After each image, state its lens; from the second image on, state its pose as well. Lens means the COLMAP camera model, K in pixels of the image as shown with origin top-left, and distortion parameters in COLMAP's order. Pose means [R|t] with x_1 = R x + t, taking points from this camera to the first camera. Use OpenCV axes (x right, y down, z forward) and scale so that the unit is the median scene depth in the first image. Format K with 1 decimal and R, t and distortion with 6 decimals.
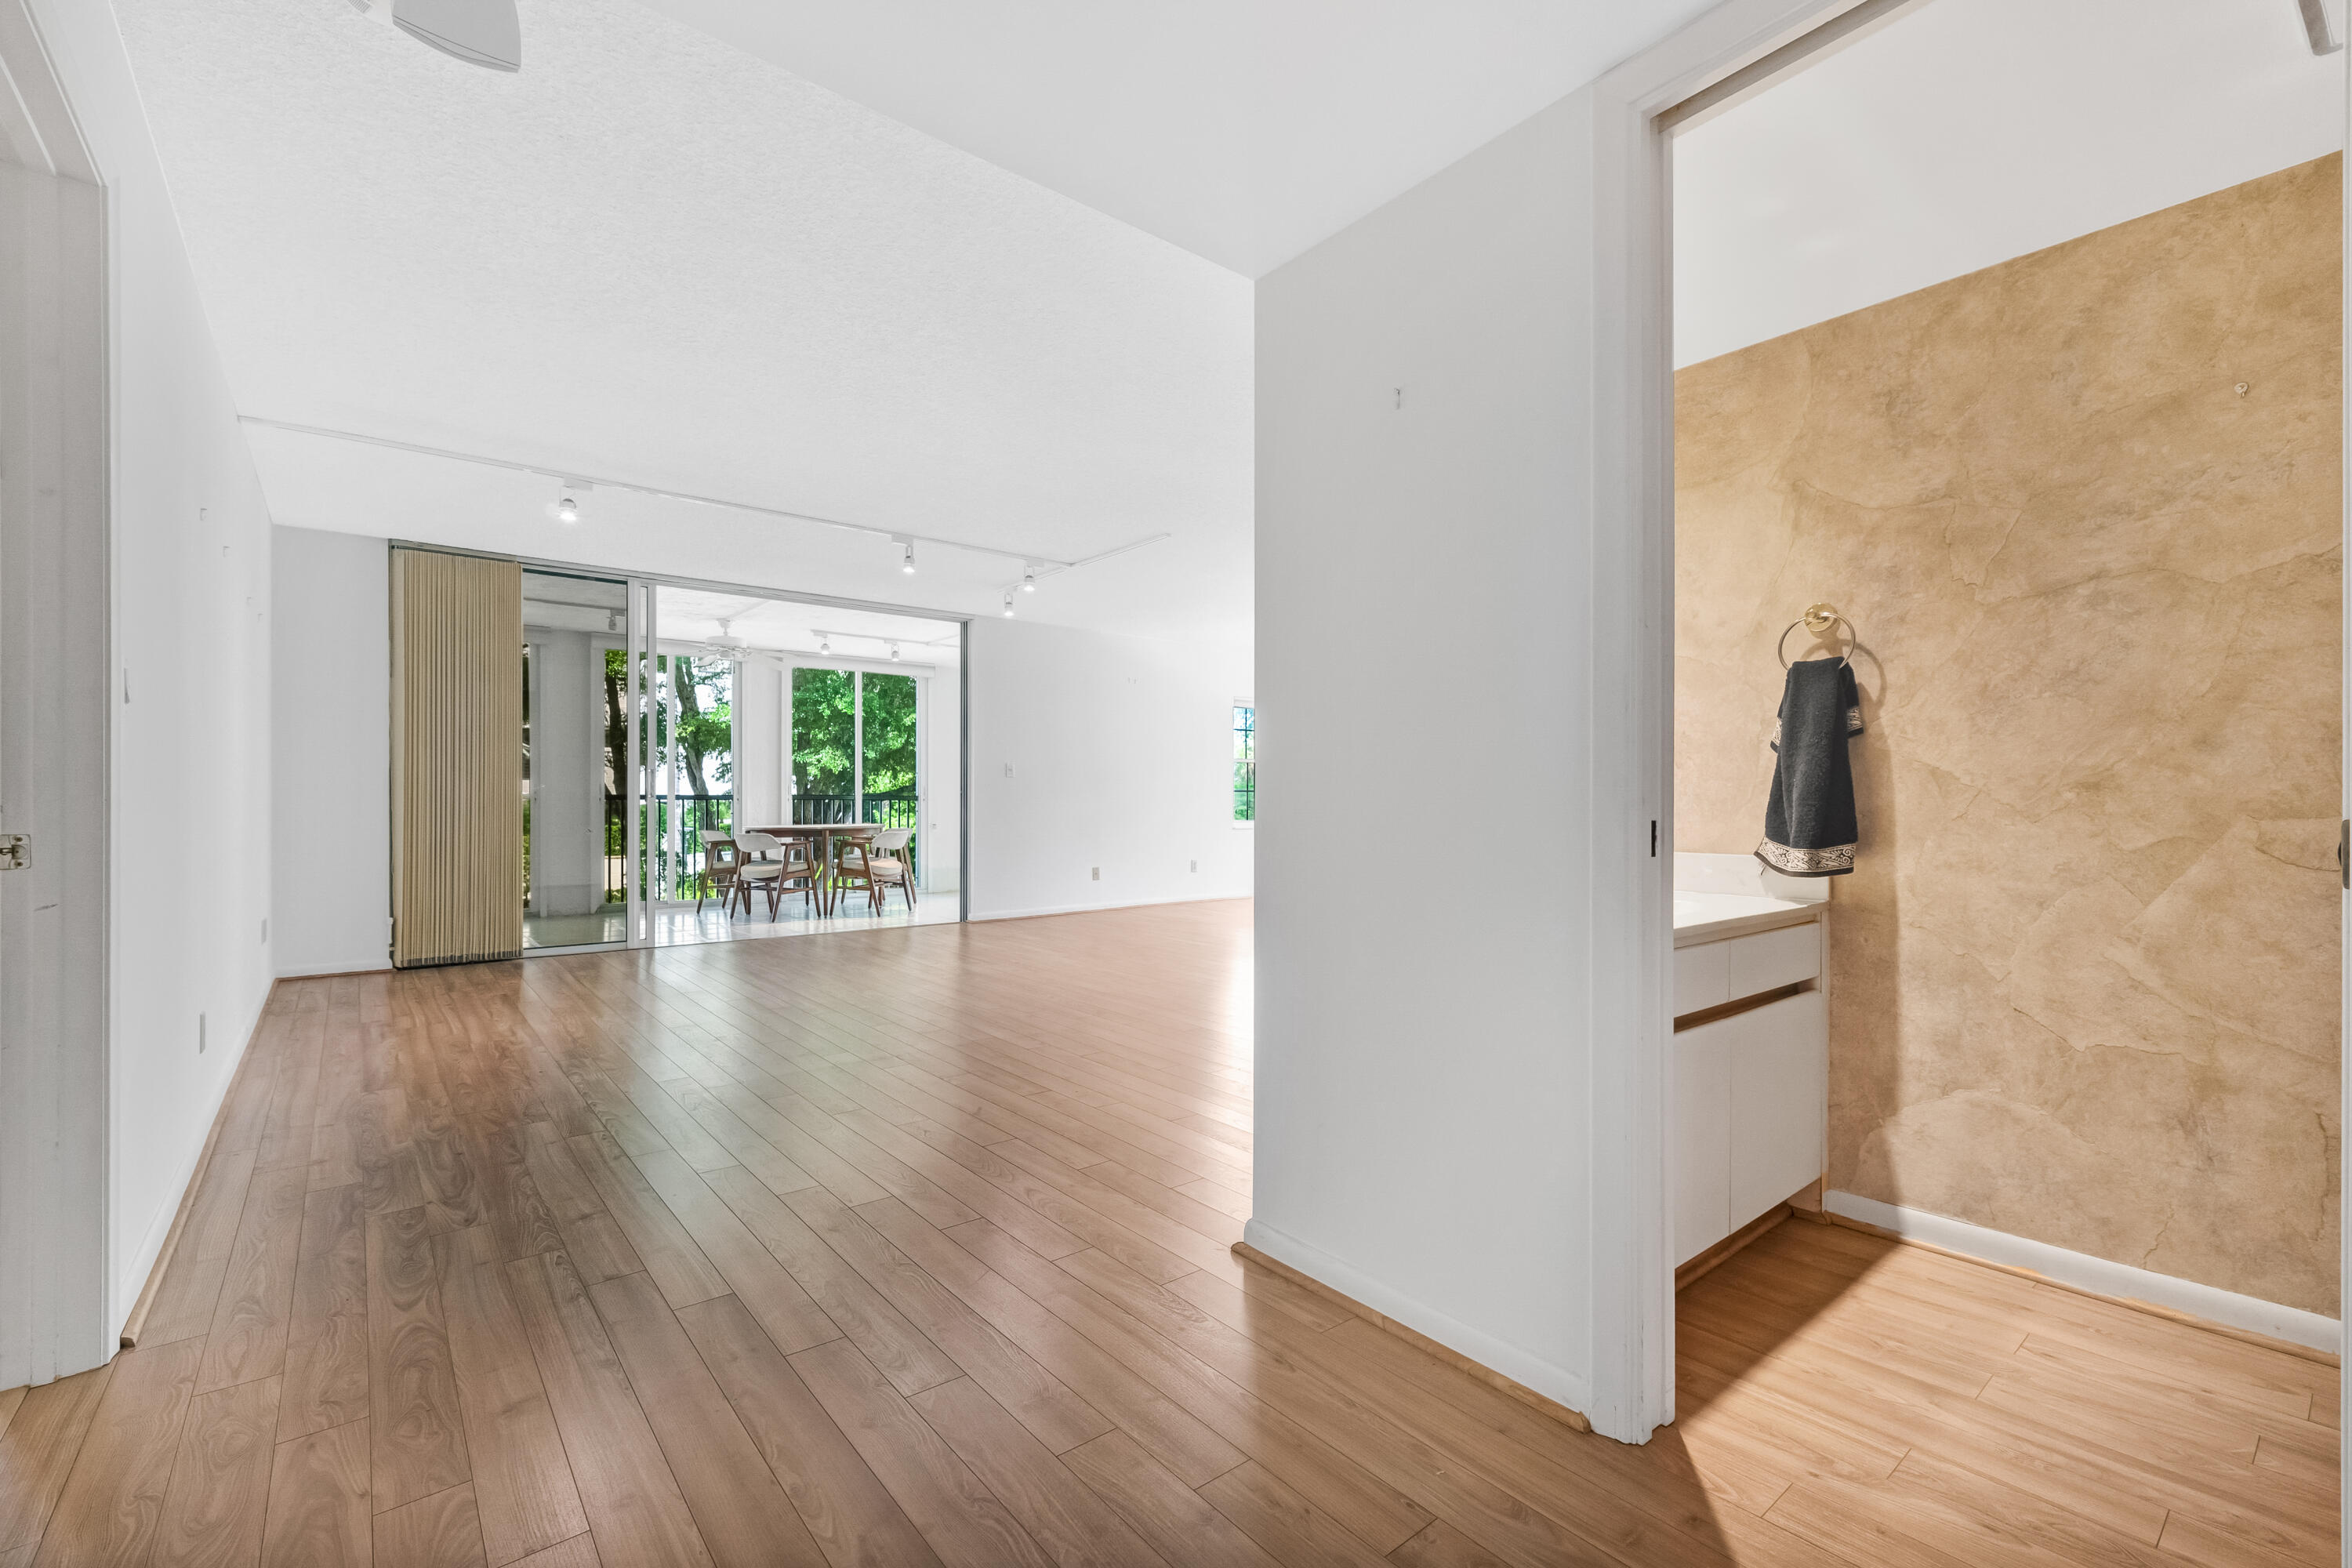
lens RADIAL K [[1020.6, 0, 1185.3], [0, 1020.6, 795.8], [0, 0, 1]] dist [-0.002248, -0.000198]
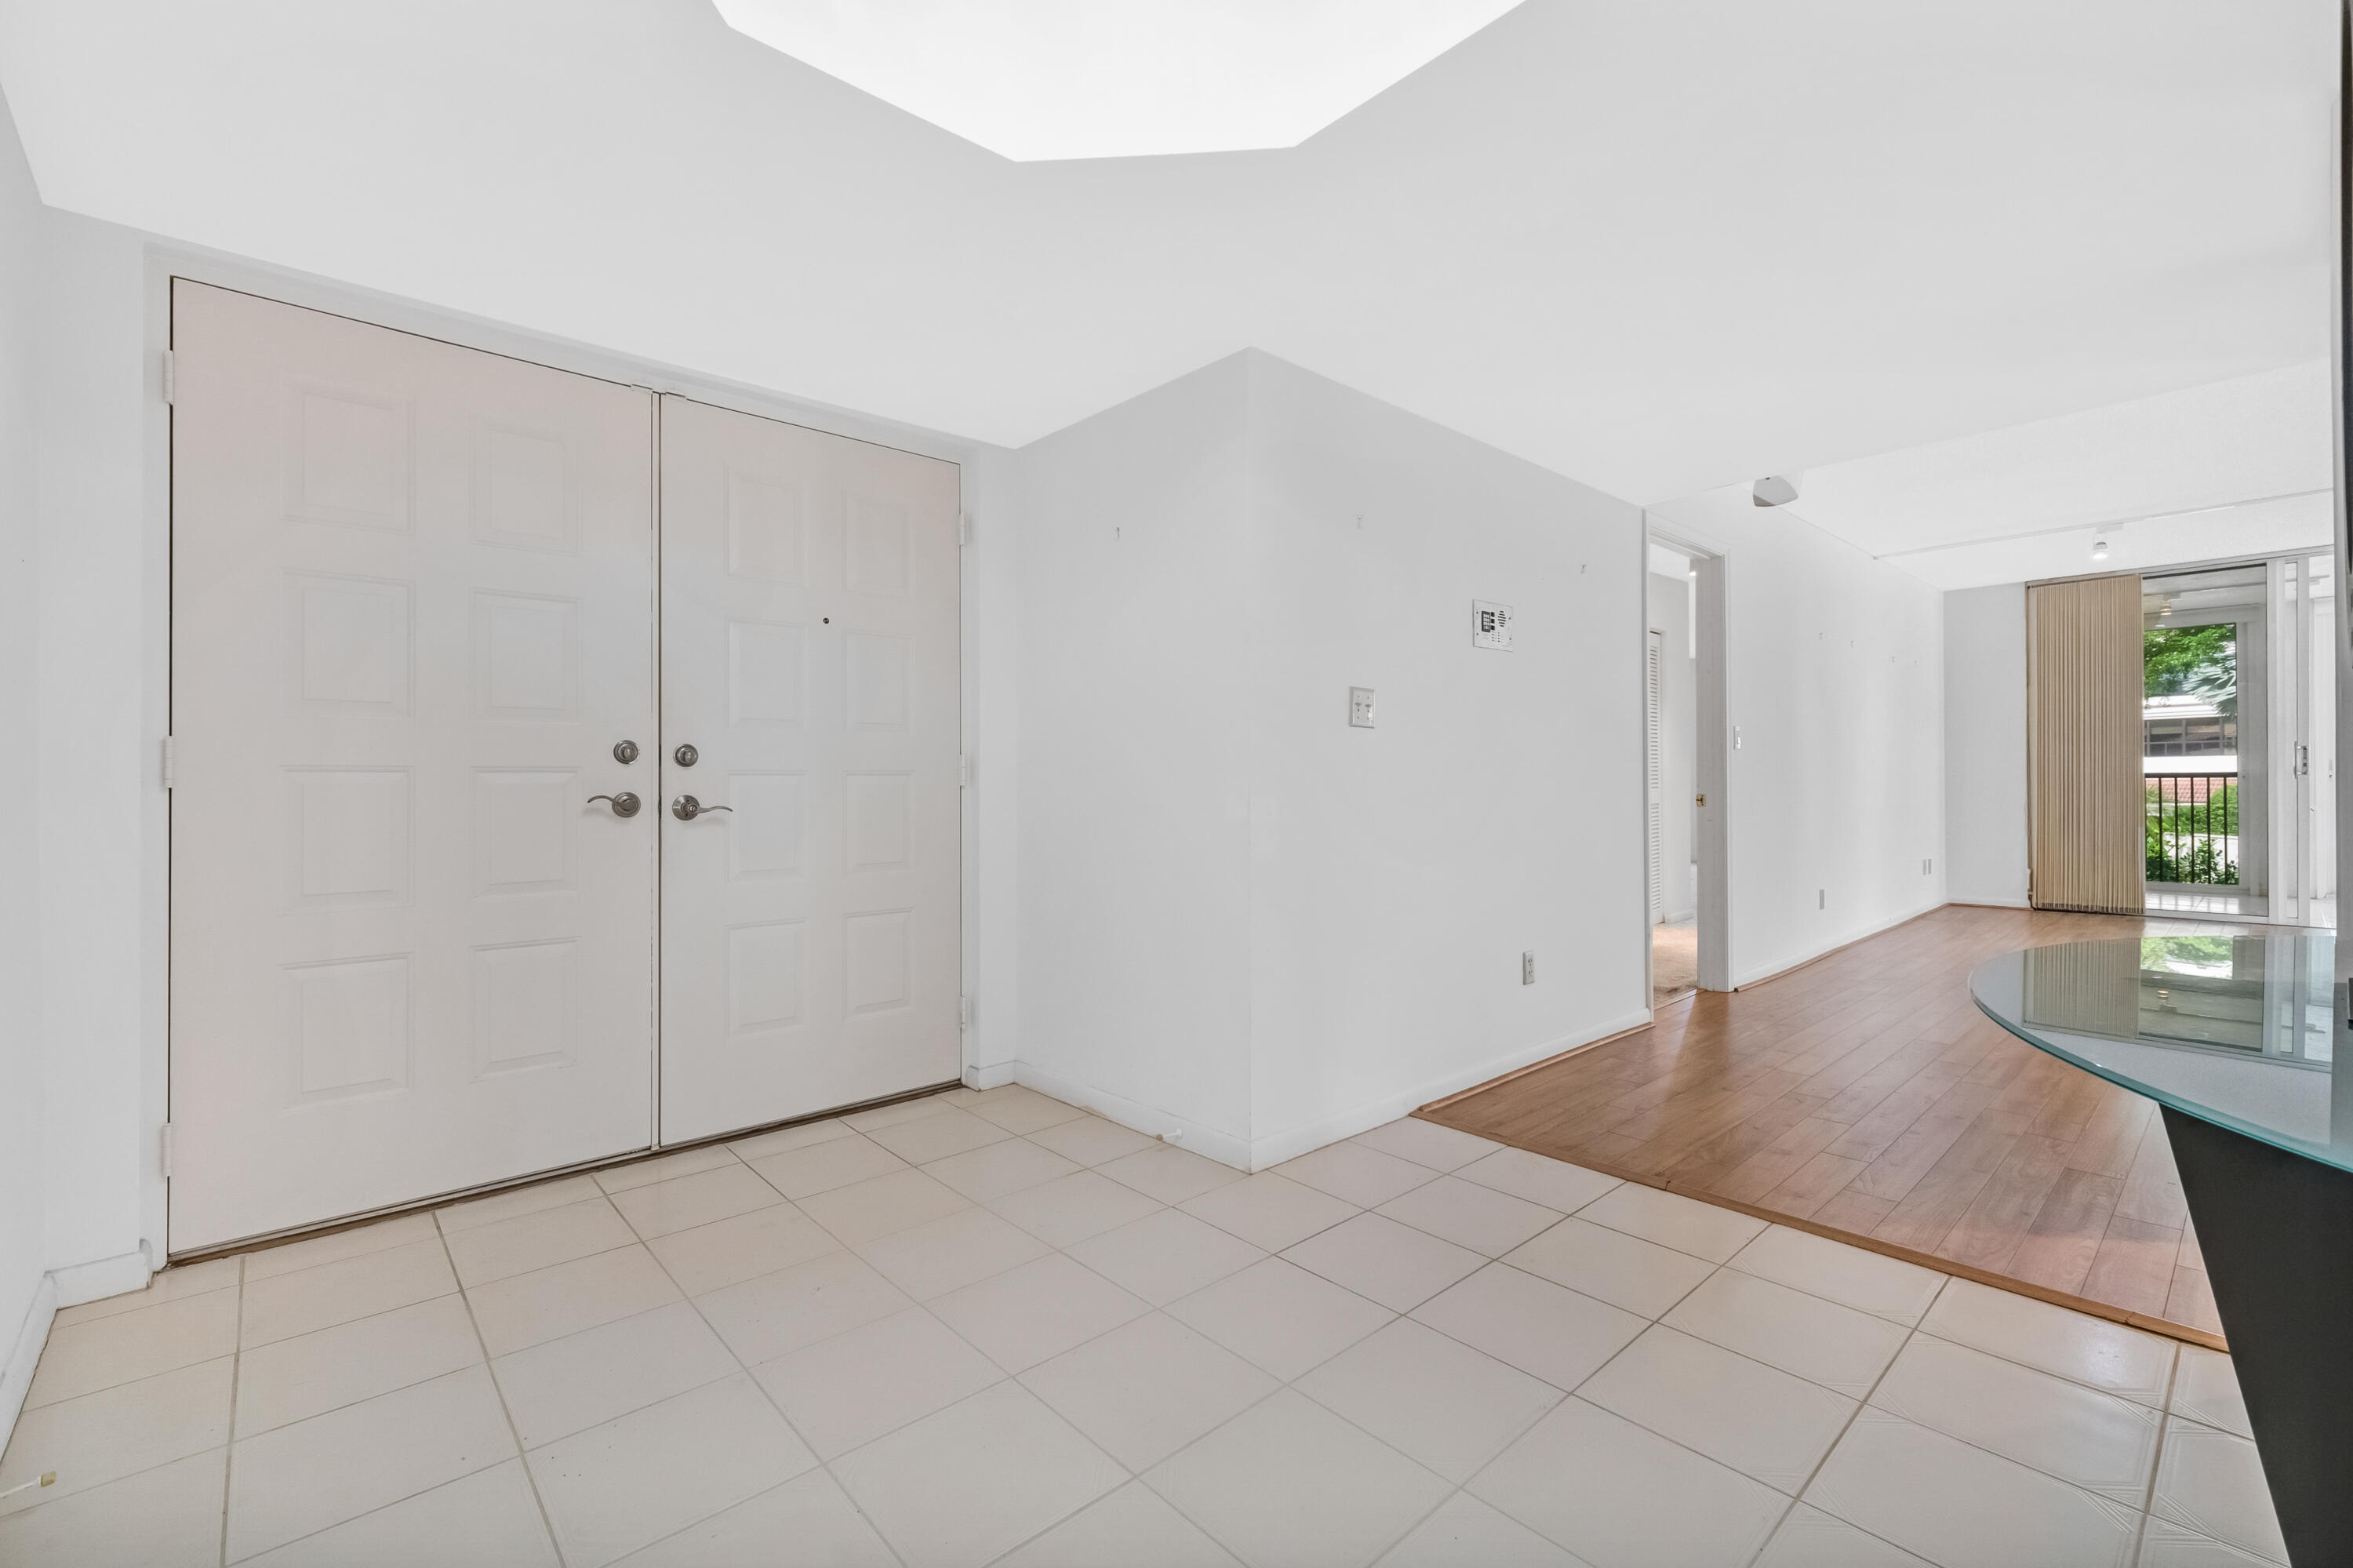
lens RADIAL K [[1021.1, 0, 1176.7], [0, 1021.1, 781.4], [0, 0, 1]] dist [-0.002248, -0.000198]
pose [[0.060704, -0.008033, -0.998124, 0.297160], [0.014996, 0.999862, -0.007135, -0.000955], [0.998043, -0.014535, 0.060816, -0.115180]]
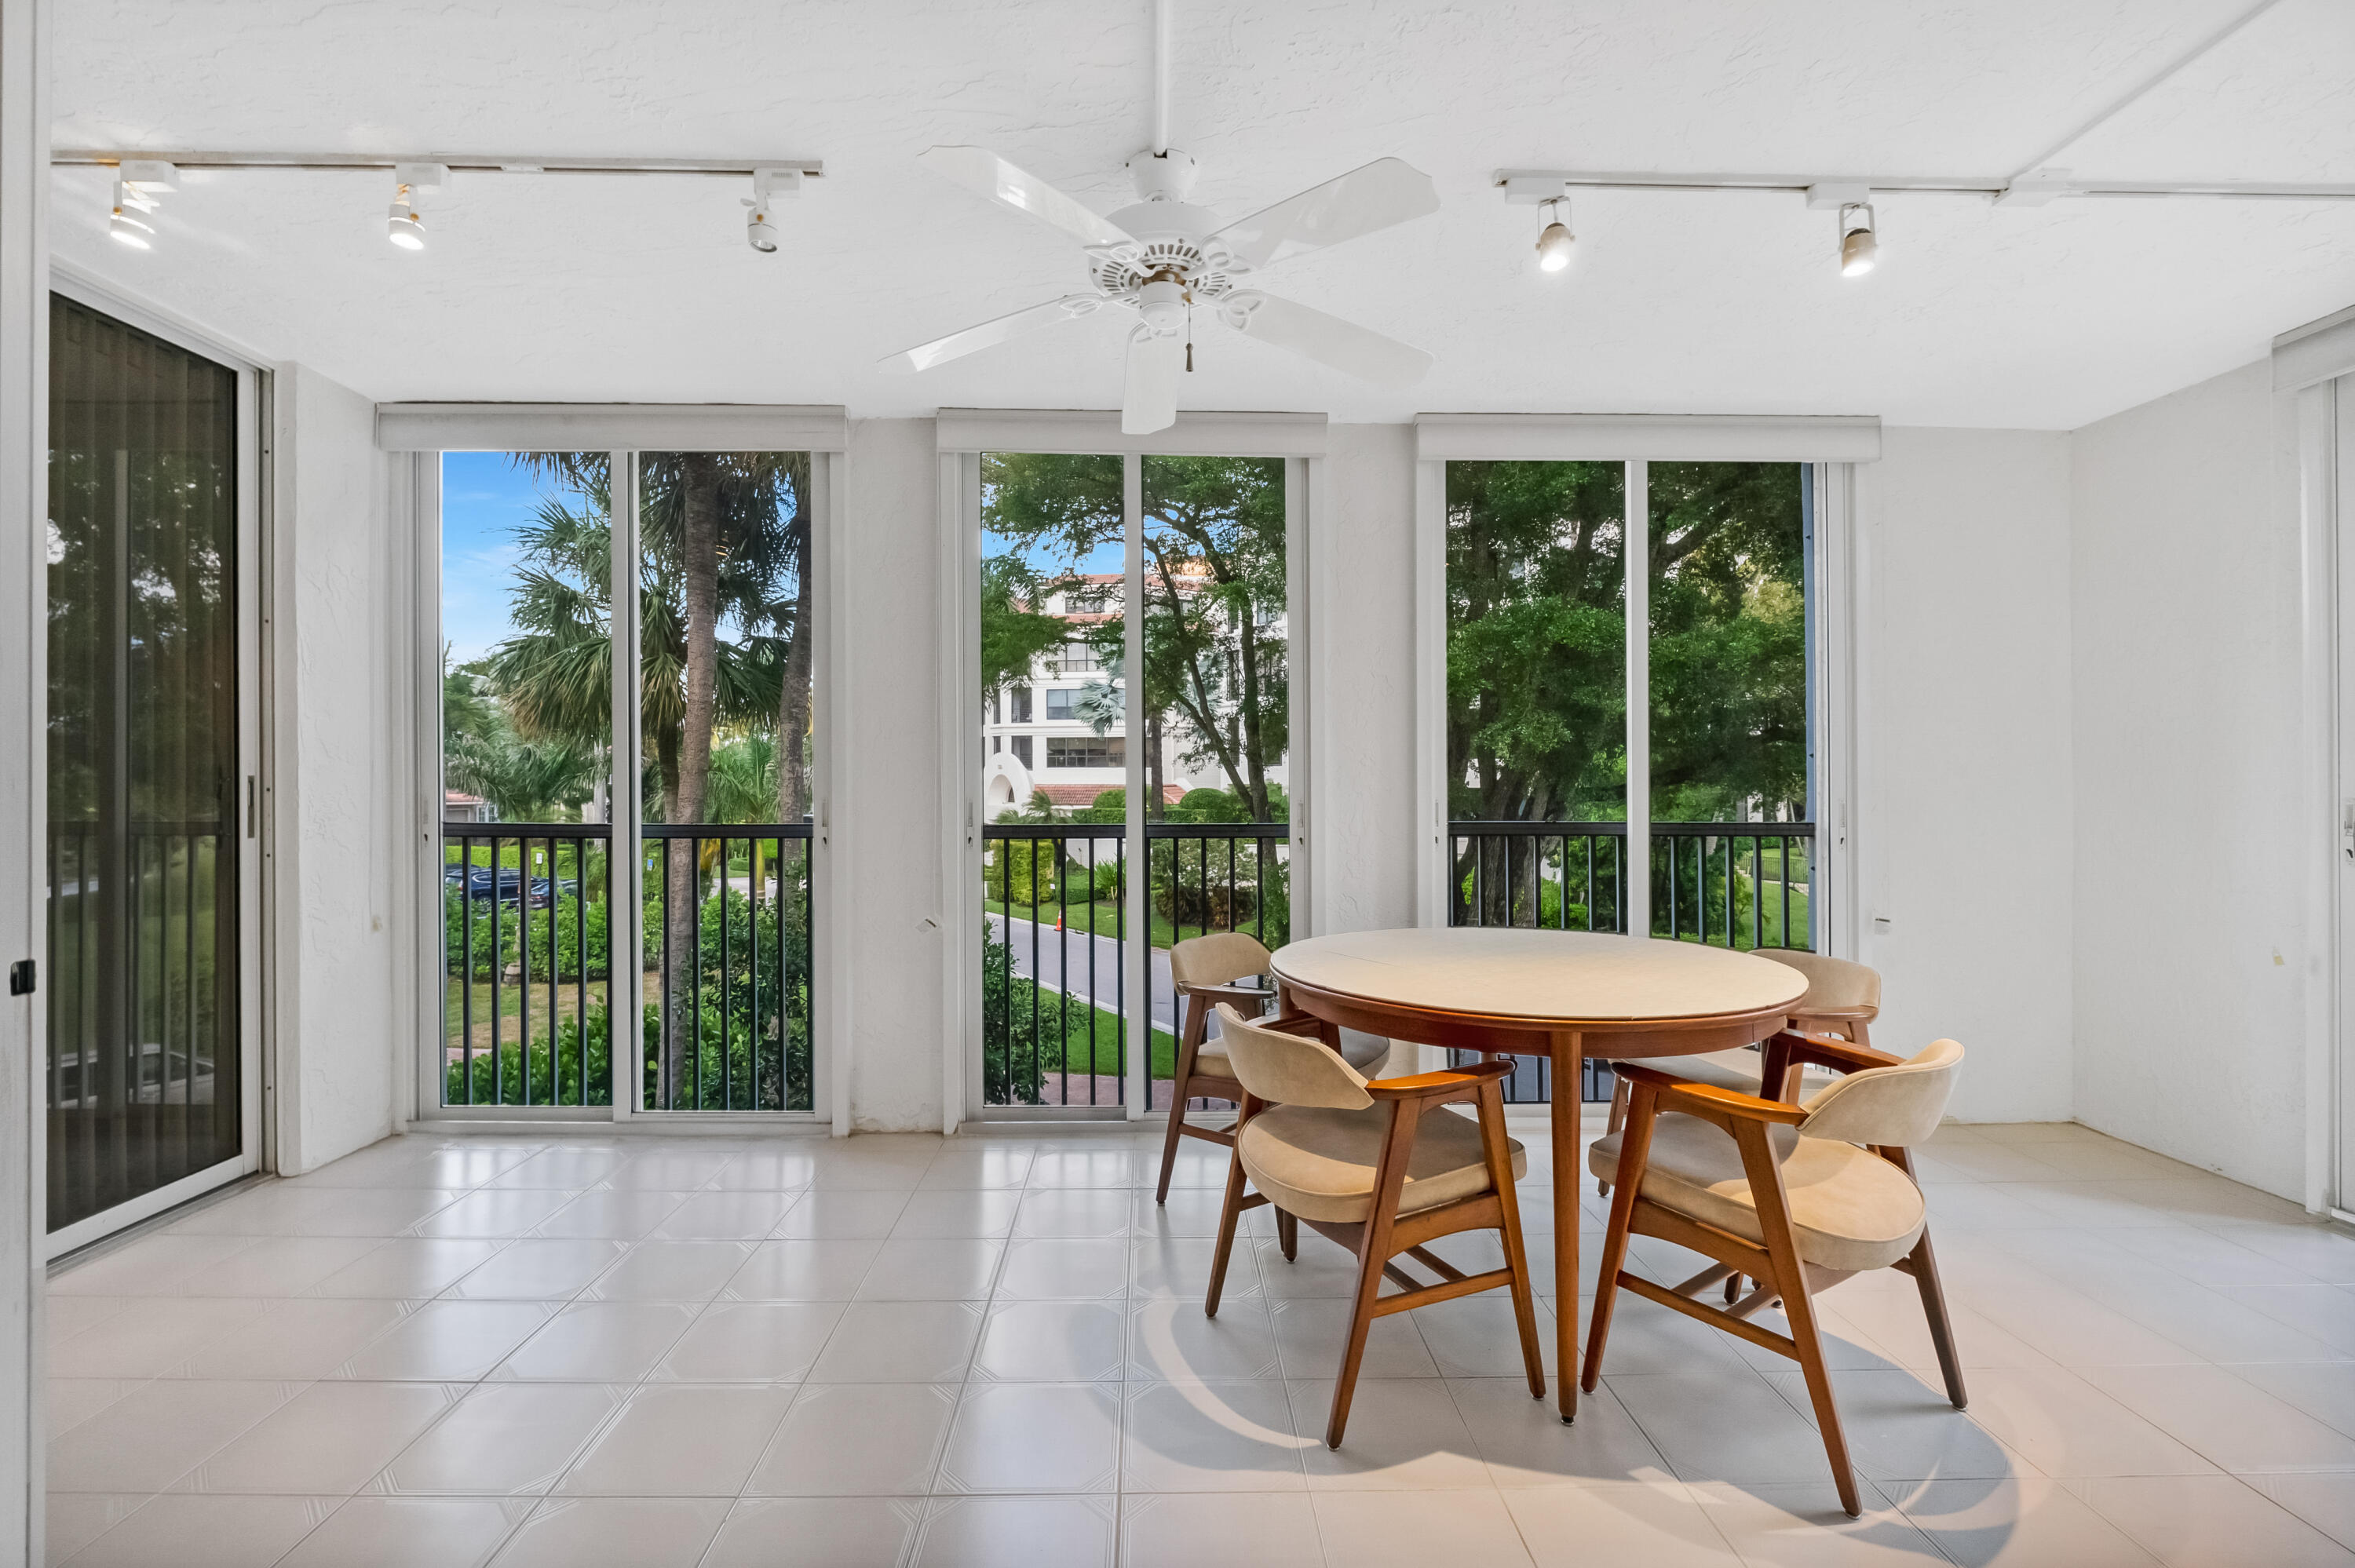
lens RADIAL K [[1021.8, 0, 1183.3], [0, 1021.8, 778.0], [0, 0, 1]] dist [-0.002248, -0.000198]
pose [[0.793674, -0.001665, -0.608341, -0.270622], [0.003137, 0.999994, 0.001356, -0.019459], [0.608335, -0.002984, 0.793675, 0.740376]]
